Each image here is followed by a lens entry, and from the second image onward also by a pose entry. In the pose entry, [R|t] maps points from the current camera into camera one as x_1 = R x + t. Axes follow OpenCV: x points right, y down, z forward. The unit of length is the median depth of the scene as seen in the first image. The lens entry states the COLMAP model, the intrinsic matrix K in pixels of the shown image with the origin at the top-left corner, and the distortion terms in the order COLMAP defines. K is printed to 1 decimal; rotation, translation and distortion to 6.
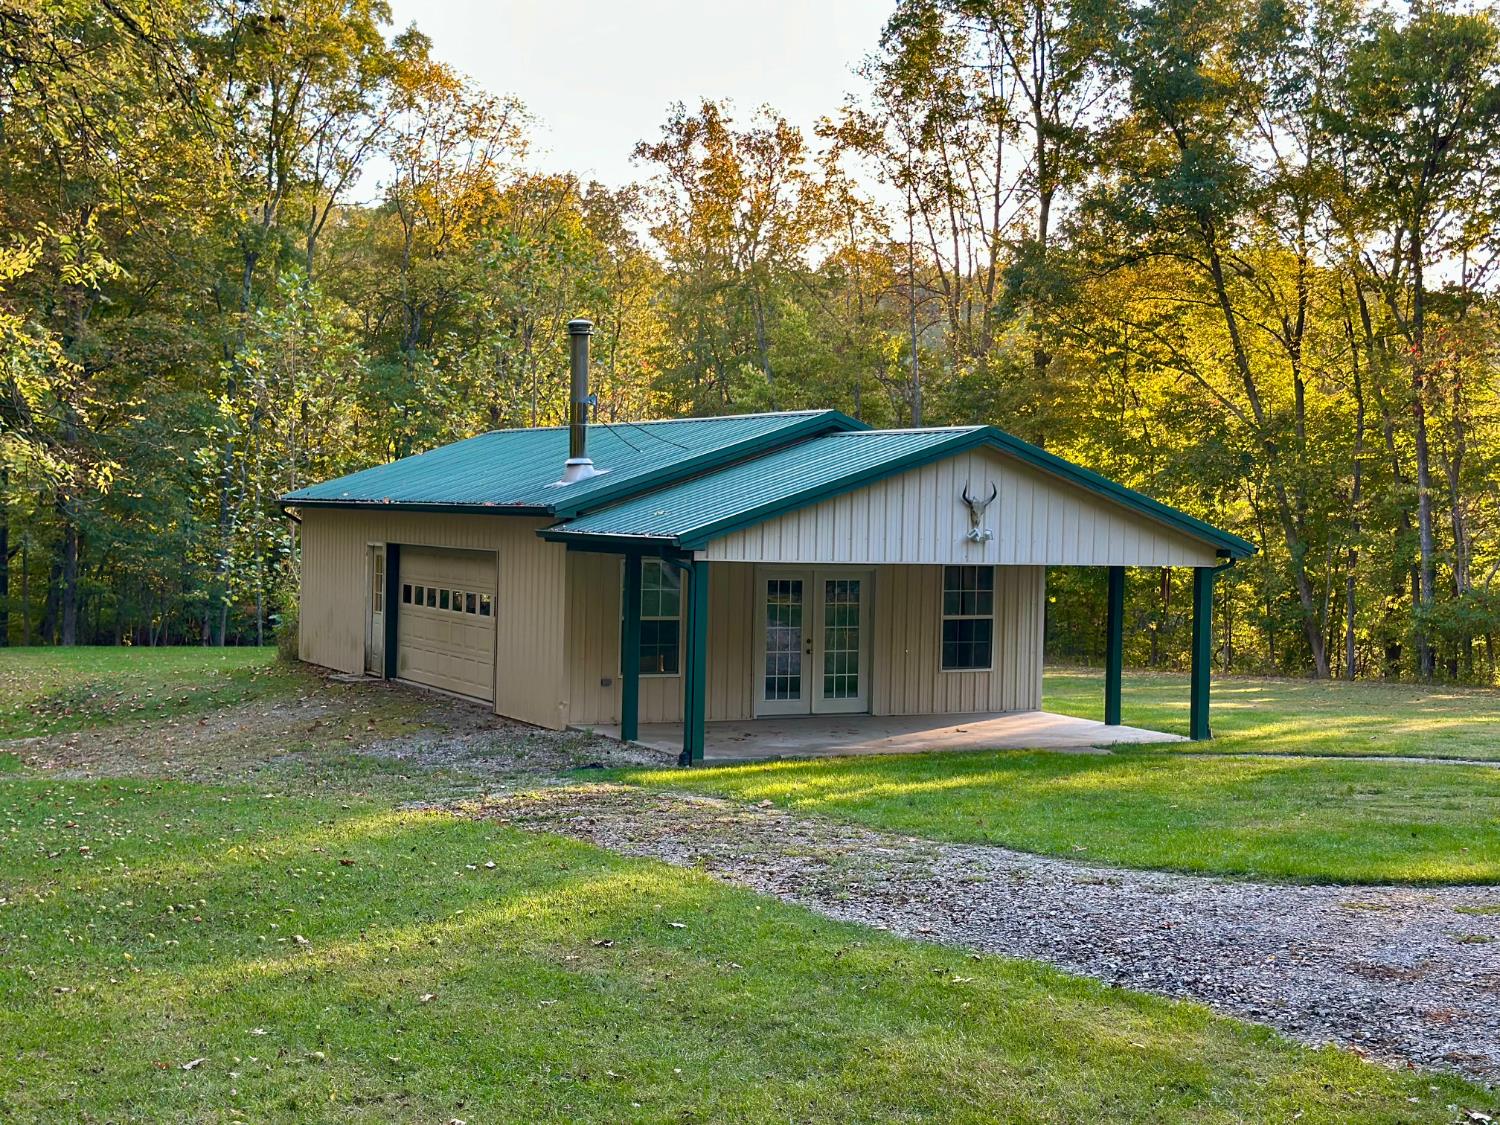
lens RADIAL K [[2088.1, 0, 750.0], [0, 2088.1, 562.5], [0, 0, 1]] dist [0.143302, -0.001224]
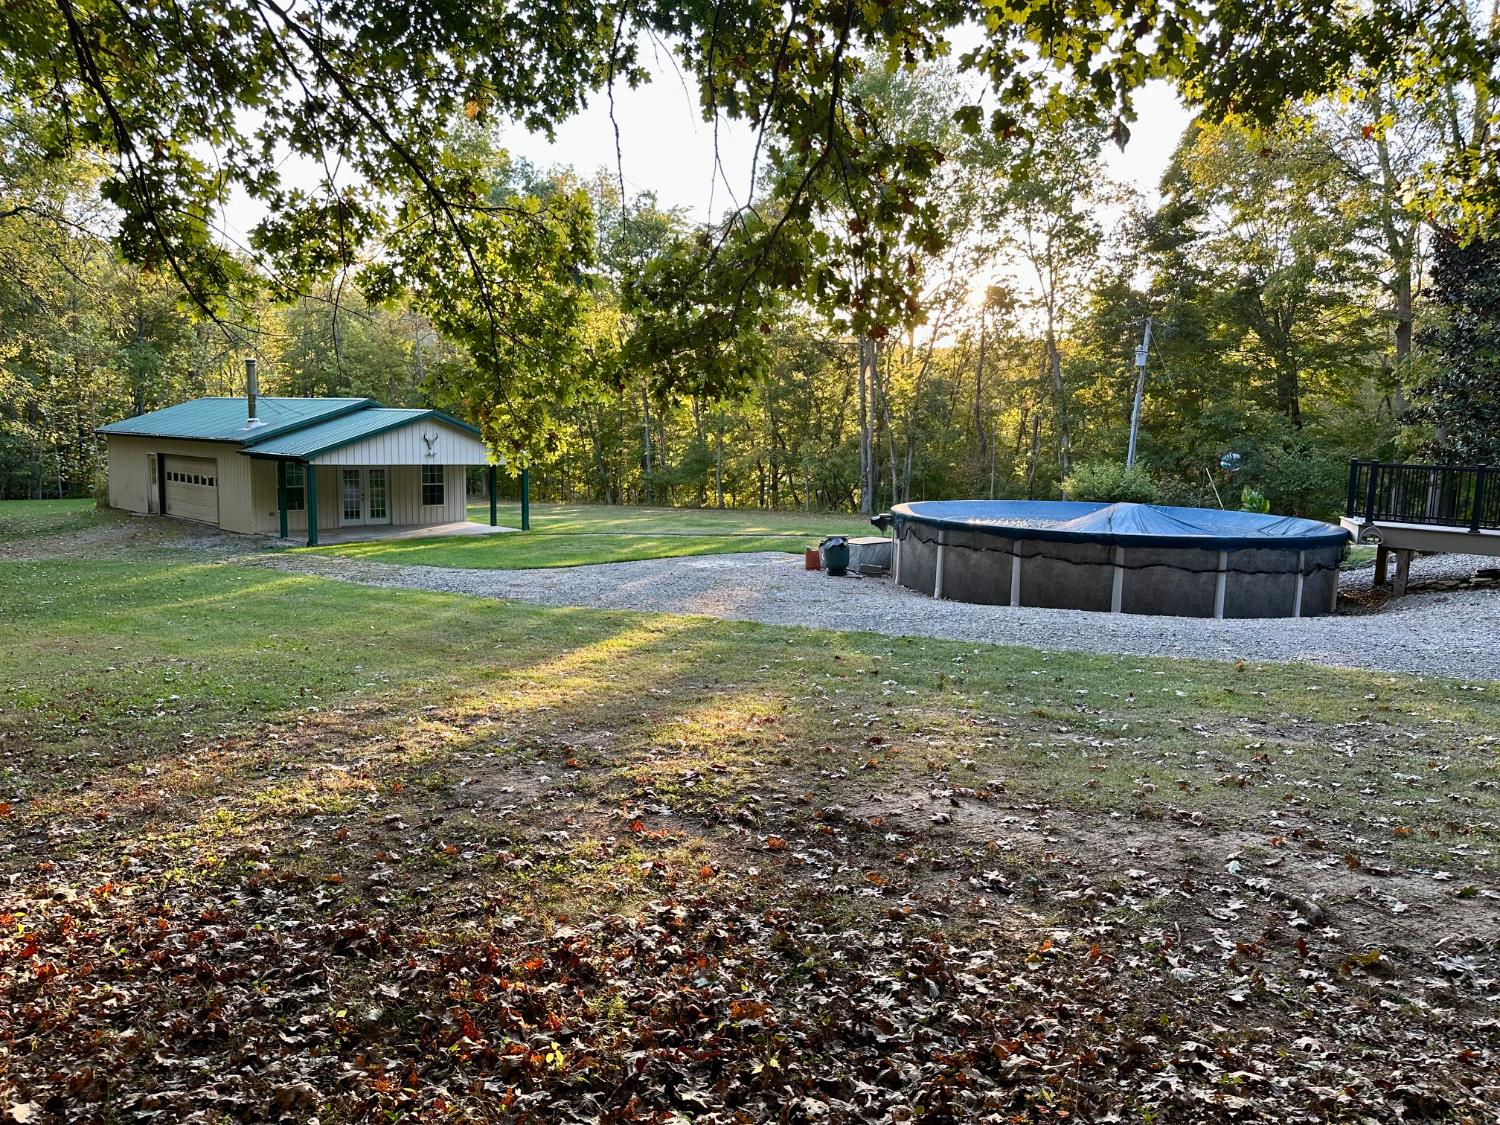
lens RADIAL K [[925.1, 0, 753.0], [0, 925.1, 581.8], [0, 0, 1]] dist [0.003024, -0.046096]
pose [[0.913818, -0.051610, 0.402830, 0.004708], [-0.003972, 0.990710, 0.135937, -0.011208], [-0.406104, -0.125822, 0.905124, -0.182909]]
